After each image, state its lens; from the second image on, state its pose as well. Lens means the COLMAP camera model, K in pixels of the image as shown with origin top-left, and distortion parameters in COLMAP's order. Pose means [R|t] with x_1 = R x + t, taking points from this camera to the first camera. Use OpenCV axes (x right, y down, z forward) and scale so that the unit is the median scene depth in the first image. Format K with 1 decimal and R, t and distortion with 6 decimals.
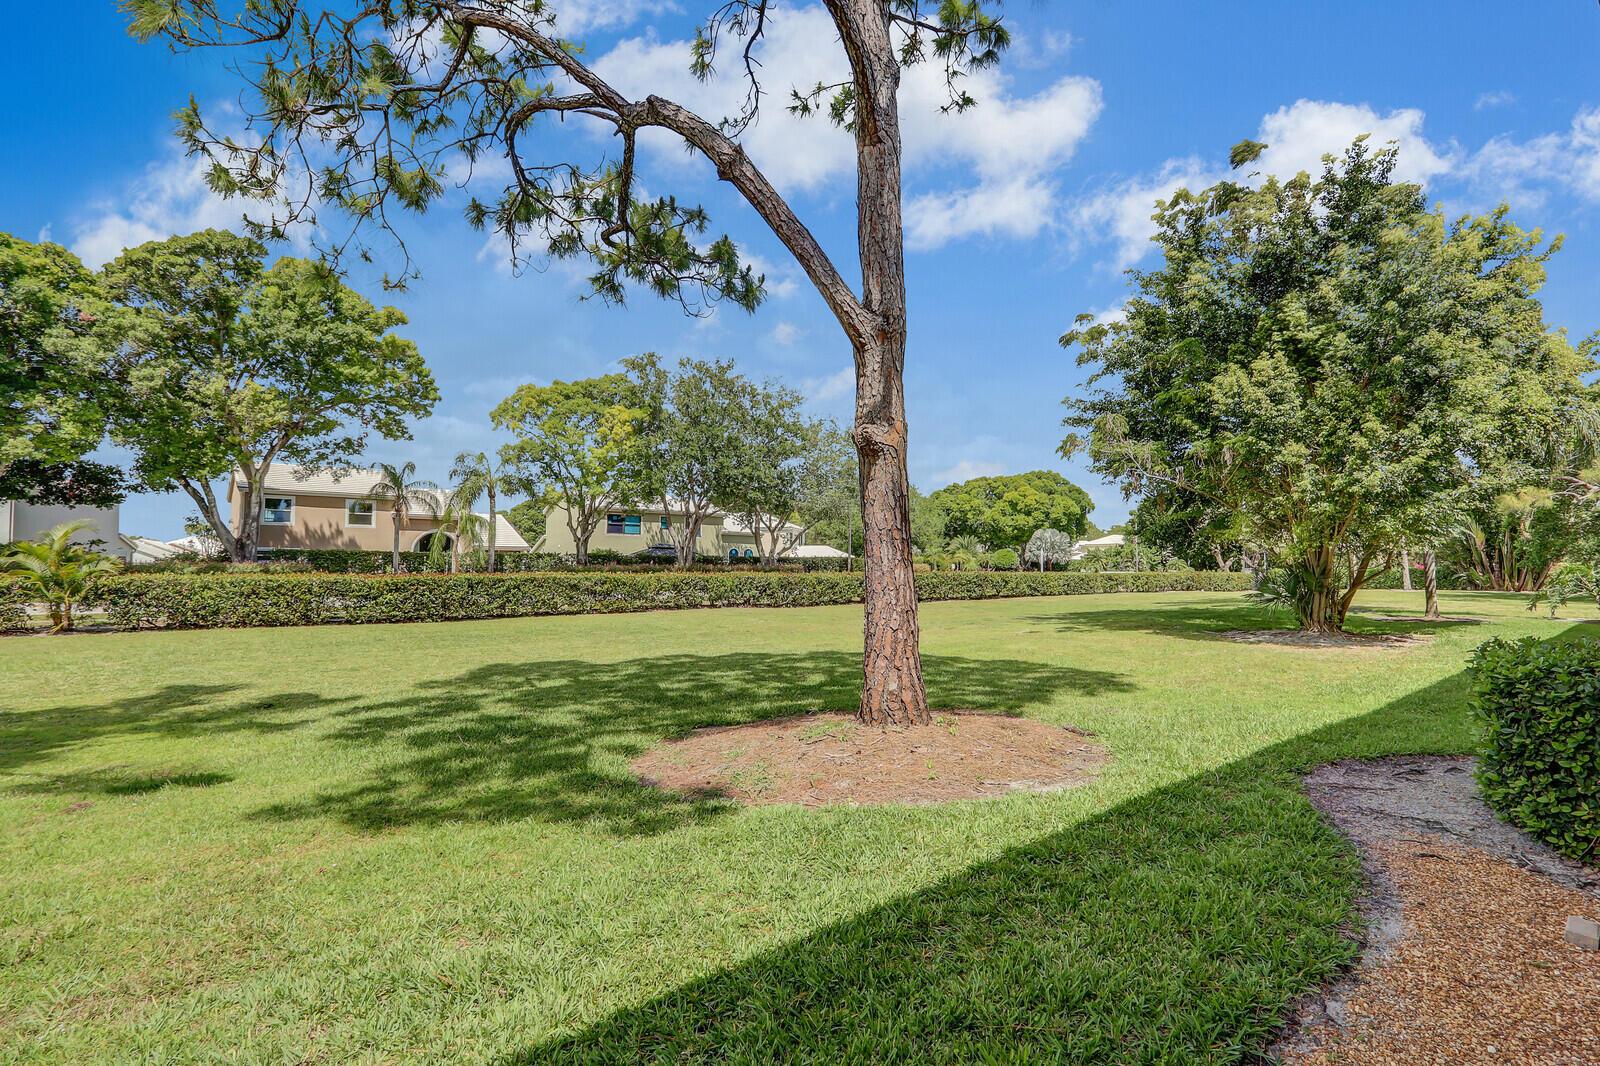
lens RADIAL K [[781.9, 0, 801.6], [0, 781.9, 551.1], [0, 0, 1]] dist [-0.021029, 0.001473]
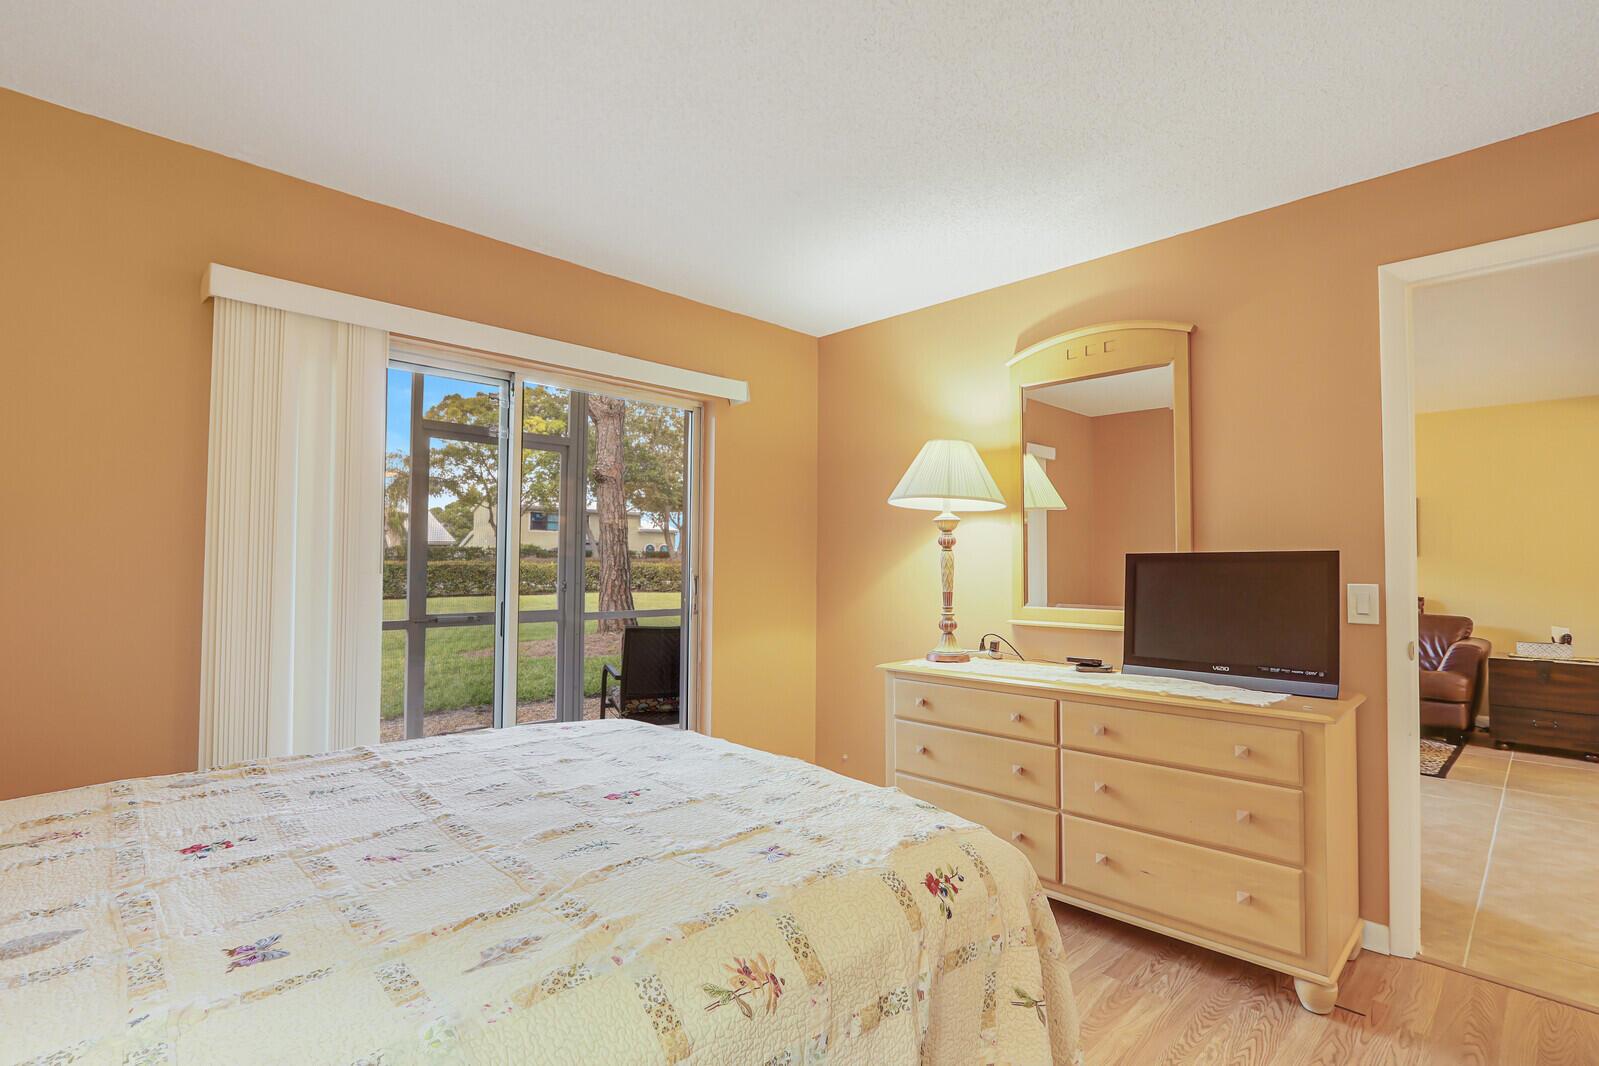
lens RADIAL K [[751.4, 0, 806.1], [0, 751.4, 549.5], [0, 0, 1]] dist [-0.014154, 0.000818]
pose [[0.996162, 0.005440, 0.087363, 0.096213], [-0.005464, 0.999985, 0.000038, 0.006583], [-0.087361, -0.000515, 0.996177, -0.179210]]
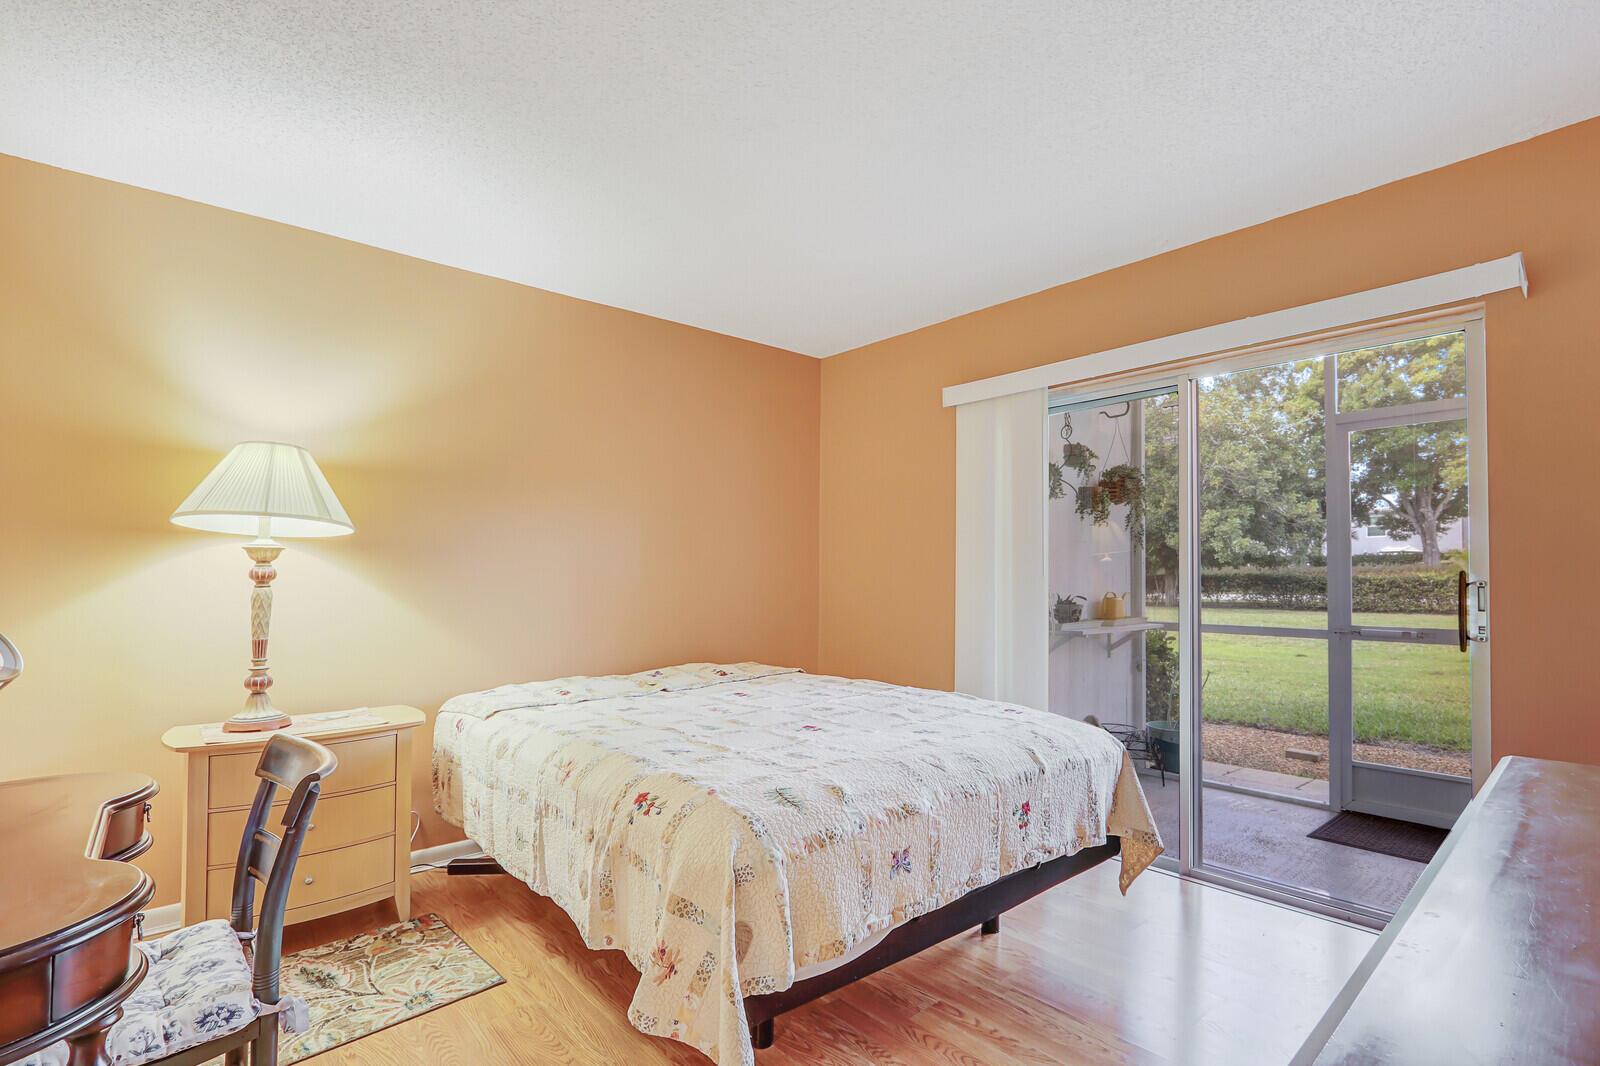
lens RADIAL K [[751.9, 0, 806.6], [0, 751.9, 549.5], [0, 0, 1]] dist [-0.014154, 0.000818]
pose [[0.025964, -0.038907, -0.998905, 0.181447], [0.023091, 0.998999, -0.038311, 0.009552], [0.999396, -0.022071, 0.026837, -0.113891]]
